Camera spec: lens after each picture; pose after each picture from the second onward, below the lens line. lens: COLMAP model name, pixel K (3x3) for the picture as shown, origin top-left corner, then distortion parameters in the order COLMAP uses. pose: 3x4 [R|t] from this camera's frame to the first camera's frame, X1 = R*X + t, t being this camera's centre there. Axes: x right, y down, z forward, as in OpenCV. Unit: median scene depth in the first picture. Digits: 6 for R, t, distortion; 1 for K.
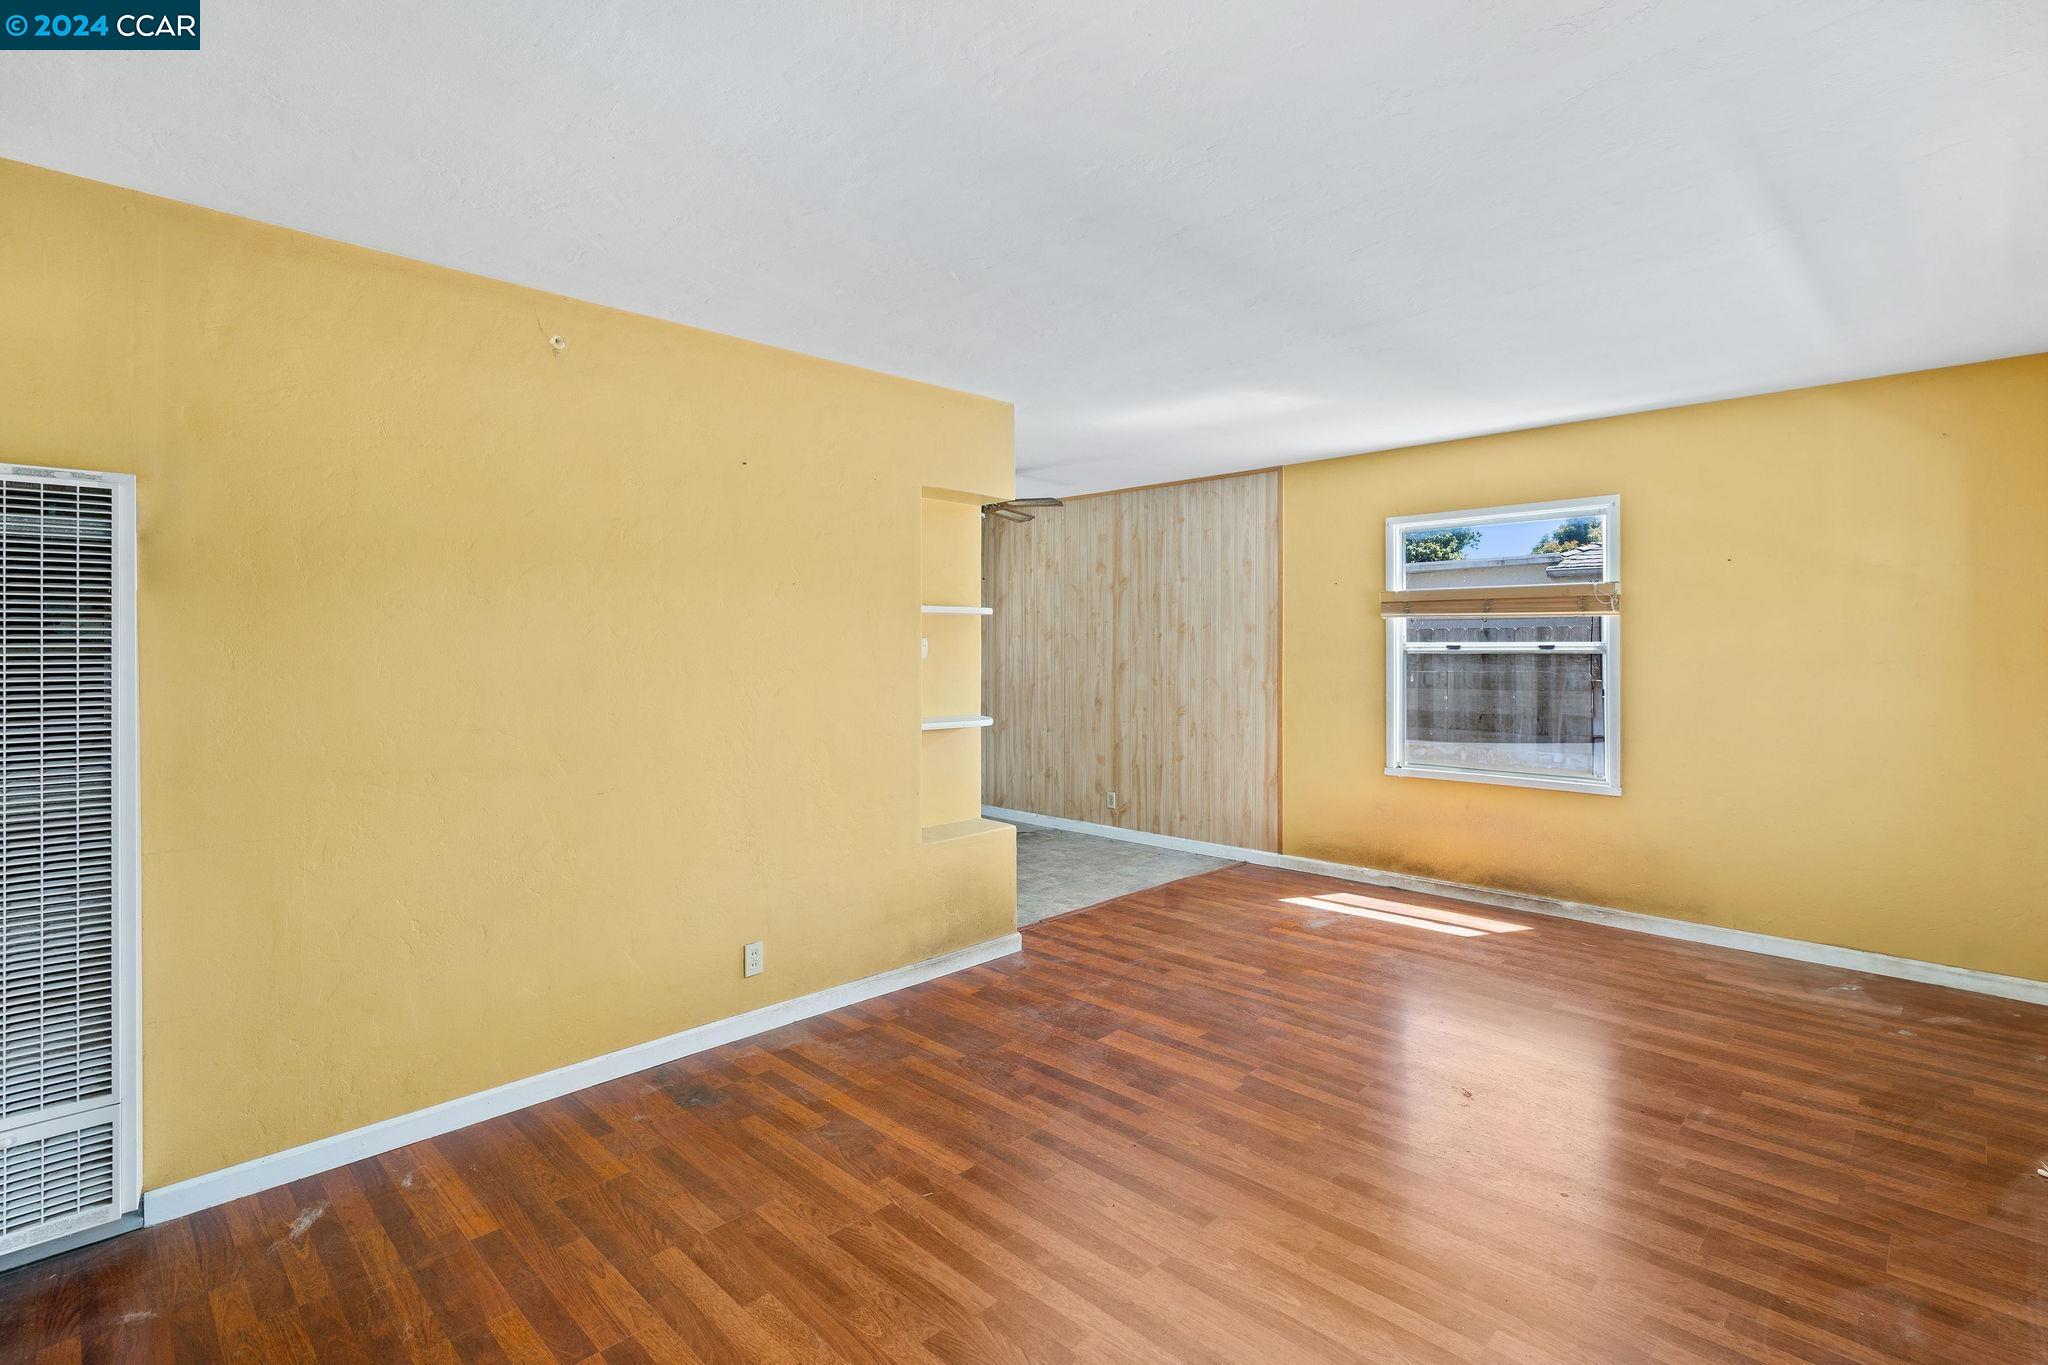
lens RADIAL K [[955.8, 0, 1031.5], [0, 955.8, 650.2], [0, 0, 1]] dist [-0.006148, 0.001860]
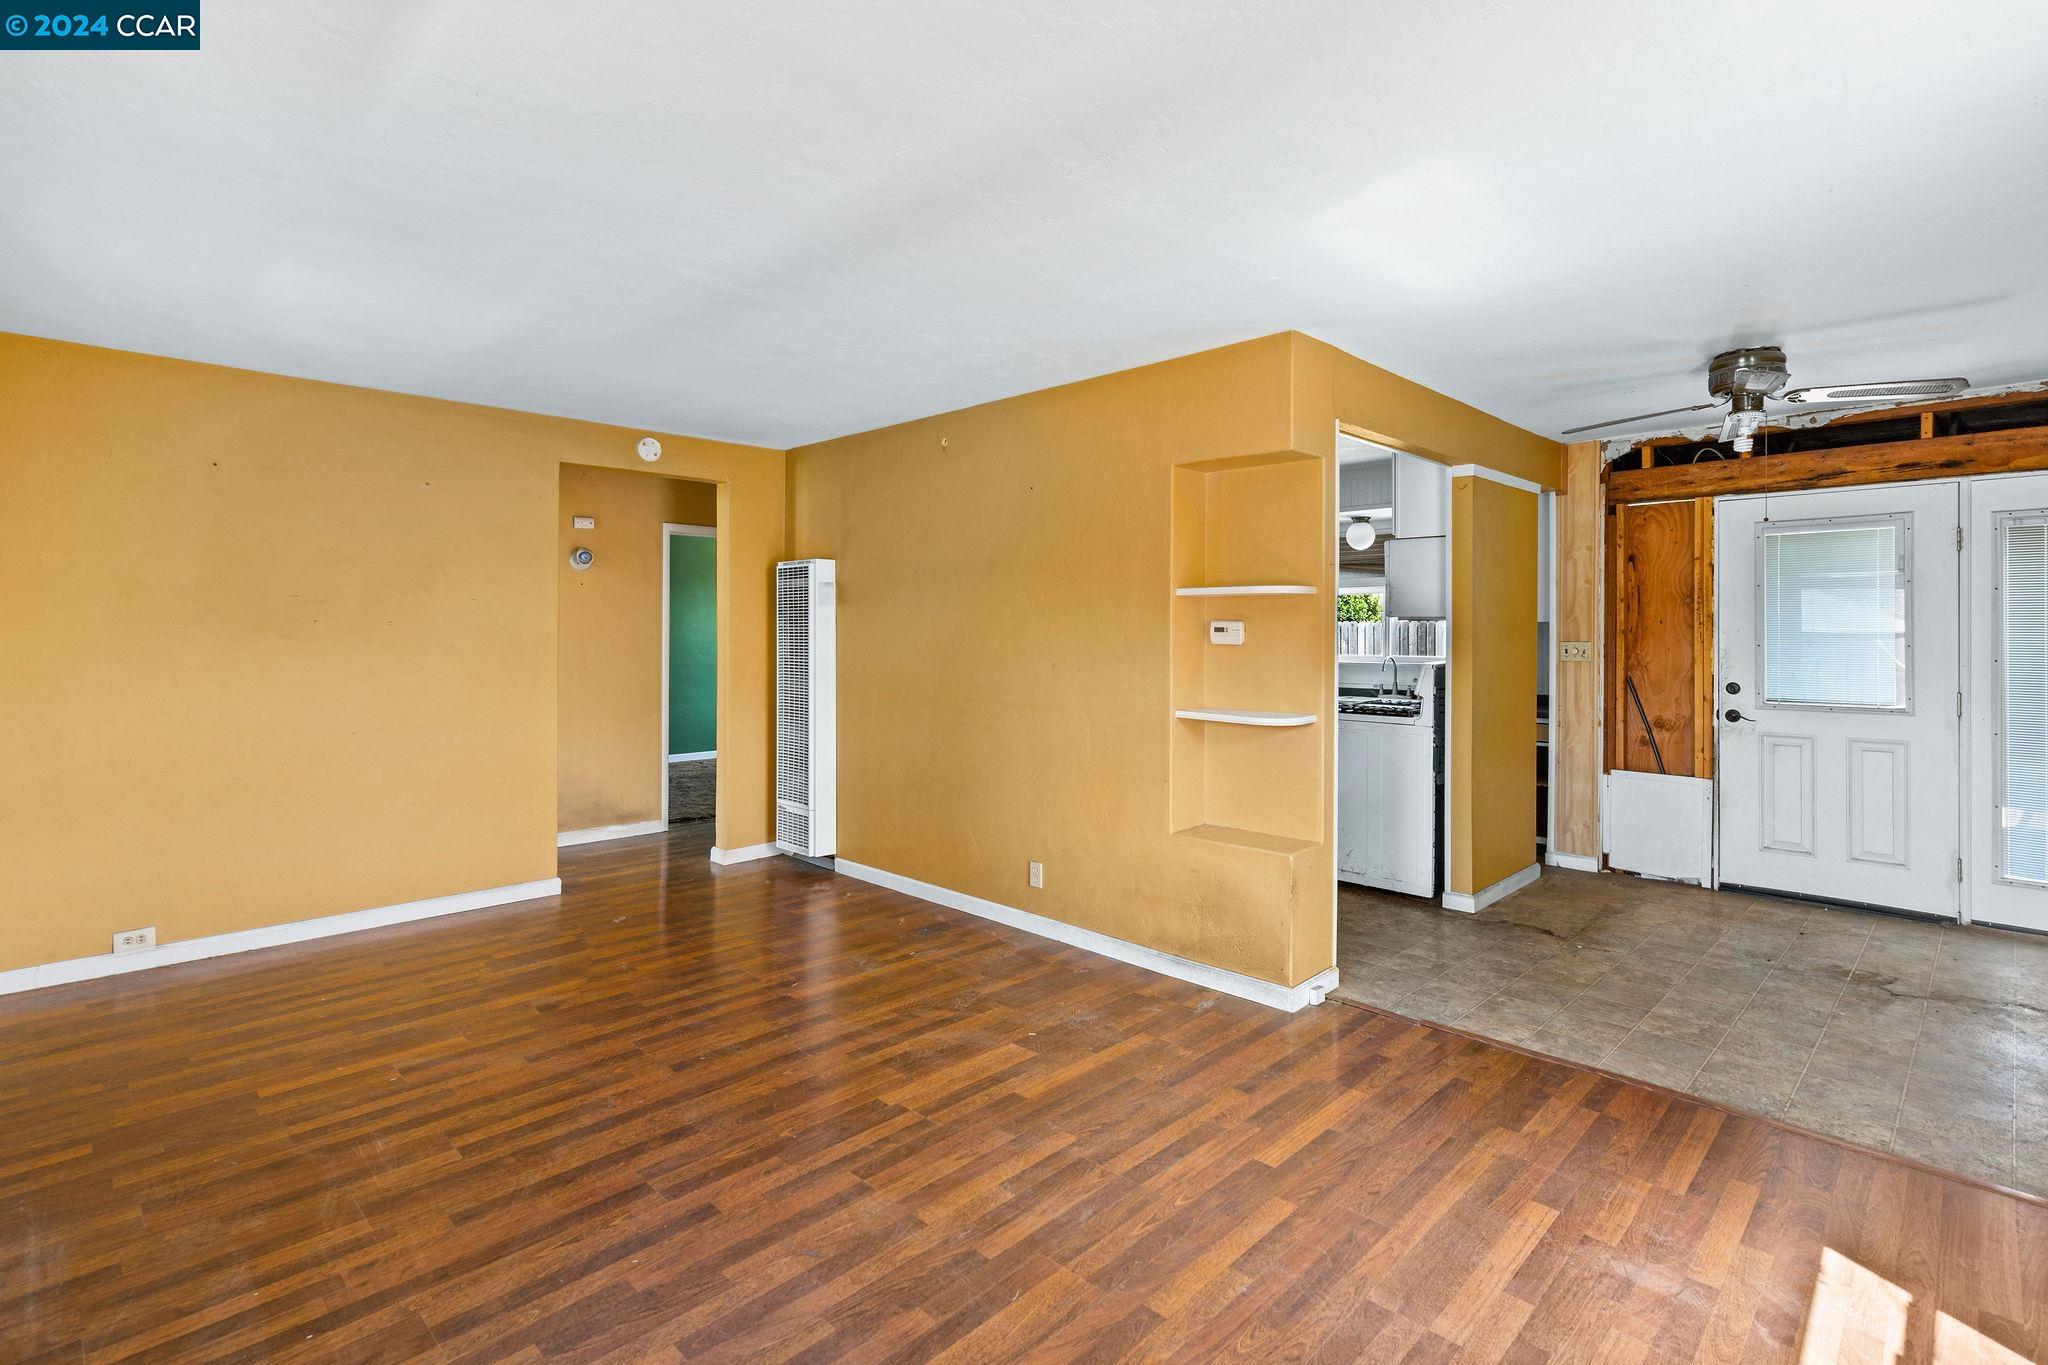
lens RADIAL K [[975.2, 0, 1027.9], [0, 975.2, 623.7], [0, 0, 1]] dist [-0.001049, 0.000241]
pose [[0.004765, -0.000924, -0.999988, 0.802581], [-0.005426, 0.999985, -0.000950, -0.007957], [0.999974, 0.005431, 0.004760, 0.775473]]
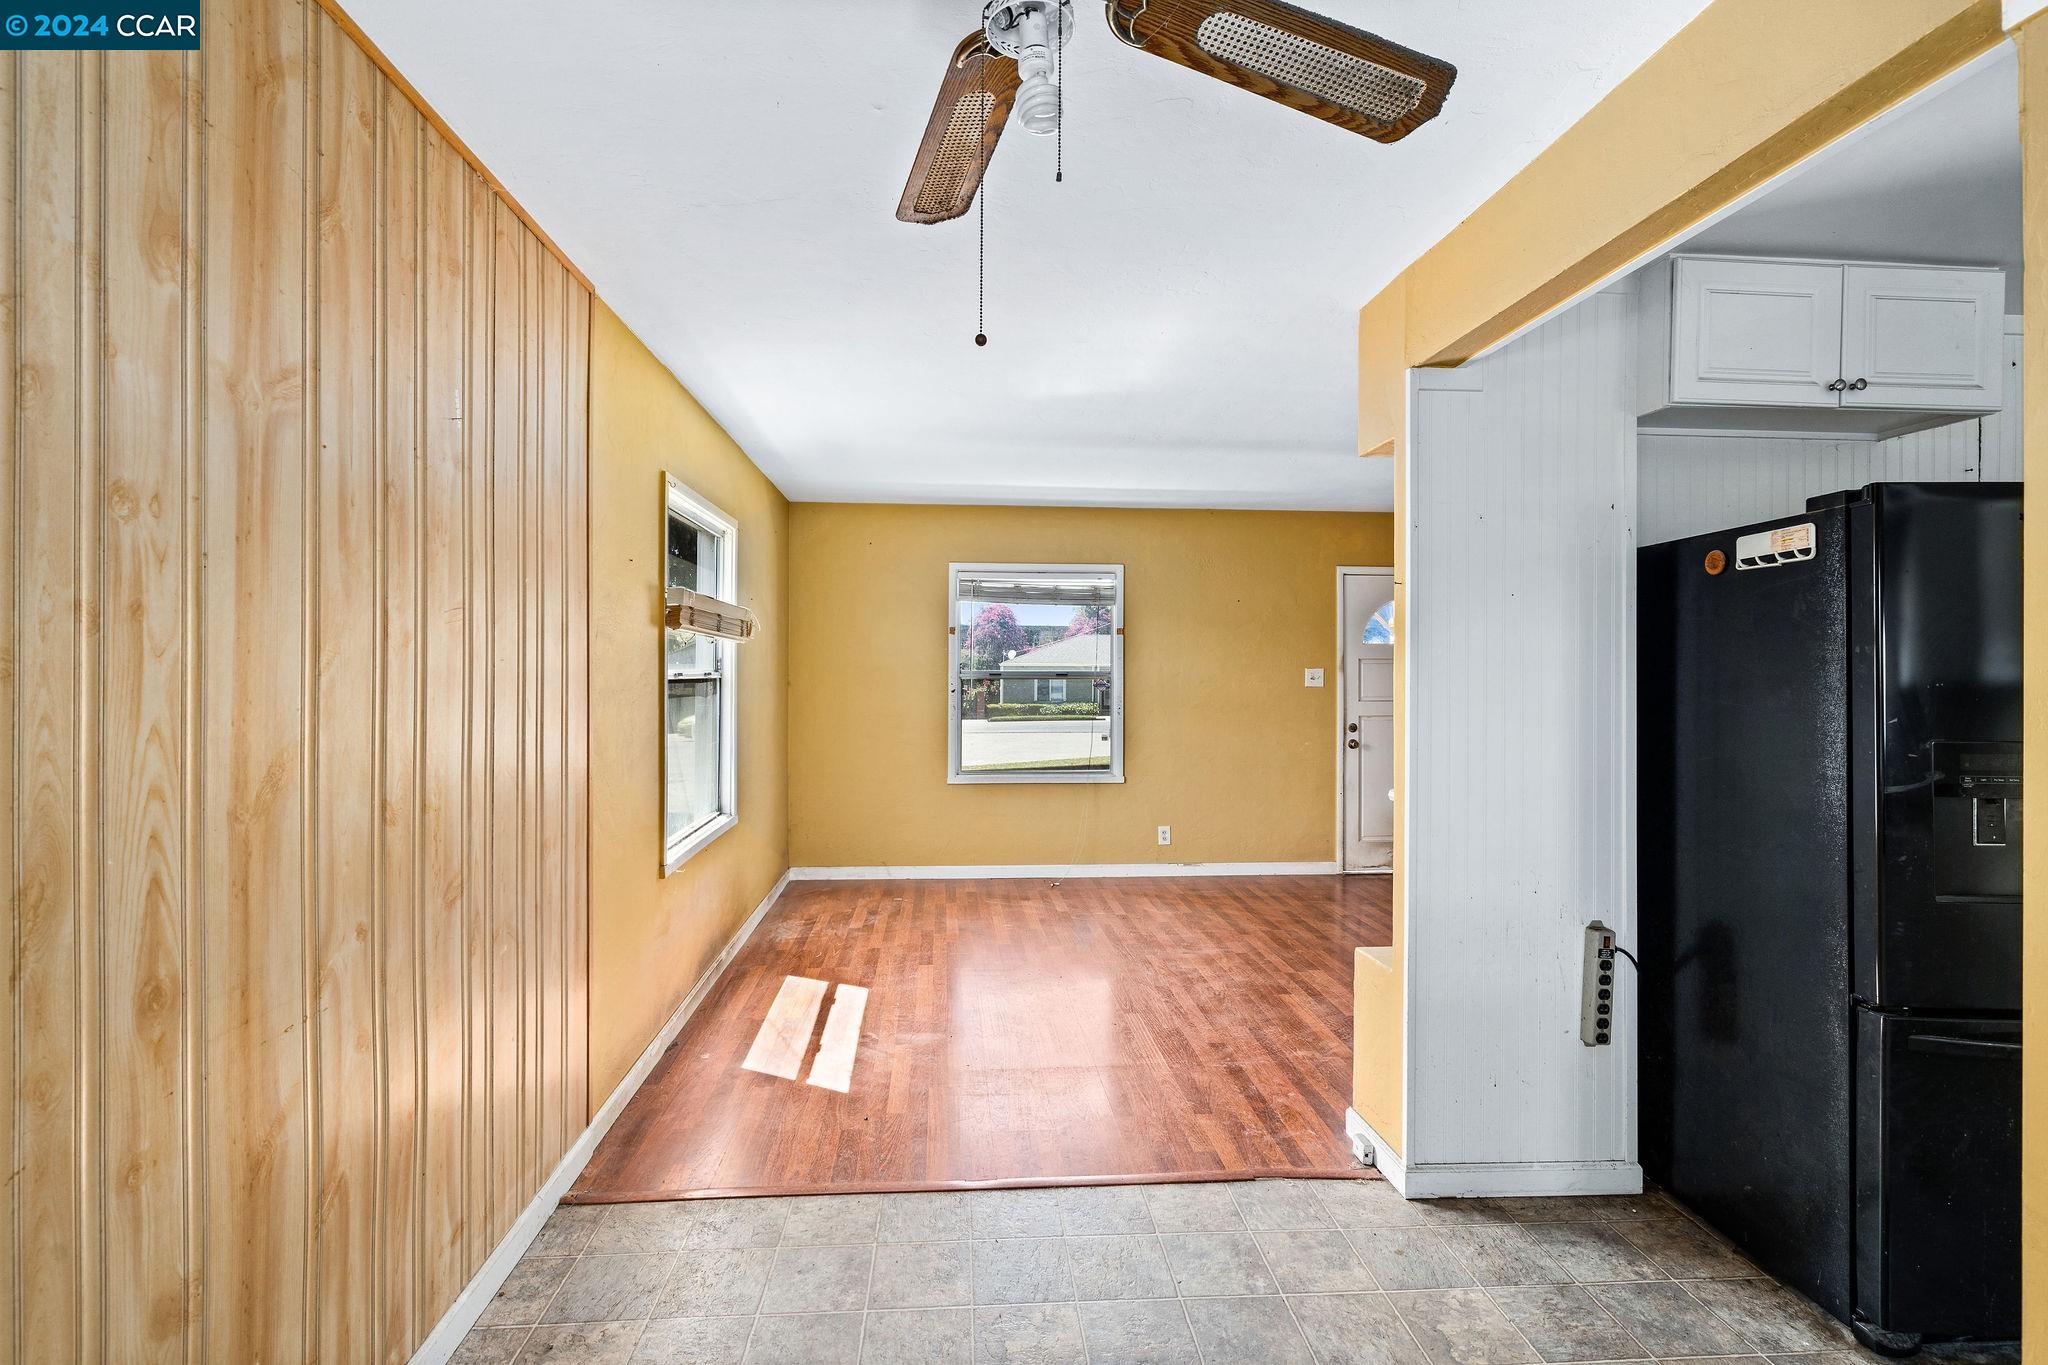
lens RADIAL K [[931.1, 0, 1021.1], [0, 931.1, 669.4], [0, 0, 1]] dist [-0.006250, 0.001024]
pose [[-0.760249, -0.000245, 0.649631, -0.259720], [0.000958, 0.999998, 0.001498, -0.010596], [-0.649631, 0.001761, -0.760248, 1.643627]]
